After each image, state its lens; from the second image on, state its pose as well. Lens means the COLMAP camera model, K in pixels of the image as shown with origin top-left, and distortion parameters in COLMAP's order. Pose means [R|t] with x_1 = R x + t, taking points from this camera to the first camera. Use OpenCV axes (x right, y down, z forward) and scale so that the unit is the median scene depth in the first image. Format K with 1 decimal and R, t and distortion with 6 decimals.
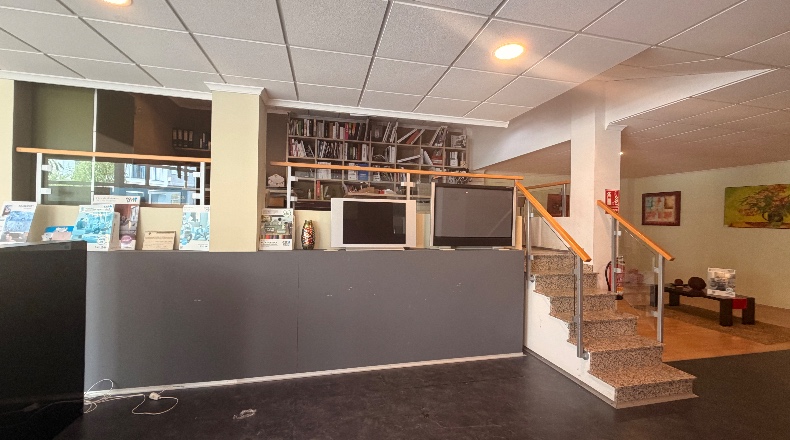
lens RADIAL K [[313.6, 0, 393.4], [0, 313.6, 220.4], [0, 0, 1]] dist [0.001681, -0.000404]
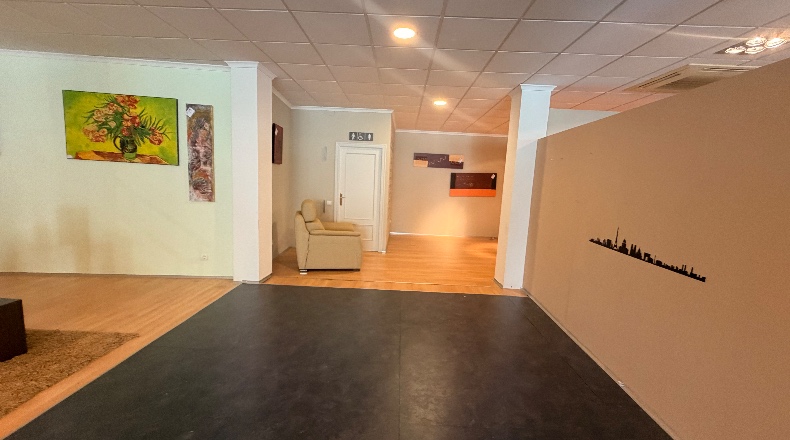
lens RADIAL K [[313.6, 0, 393.2], [0, 313.6, 218.8], [0, 0, 1]] dist [0.001681, -0.000404]
pose [[0.245601, -0.124817, 0.961302, 0.635987], [-0.043835, 0.989231, 0.139643, 0.024534], [-0.968379, -0.076435, 0.237485, 0.256668]]
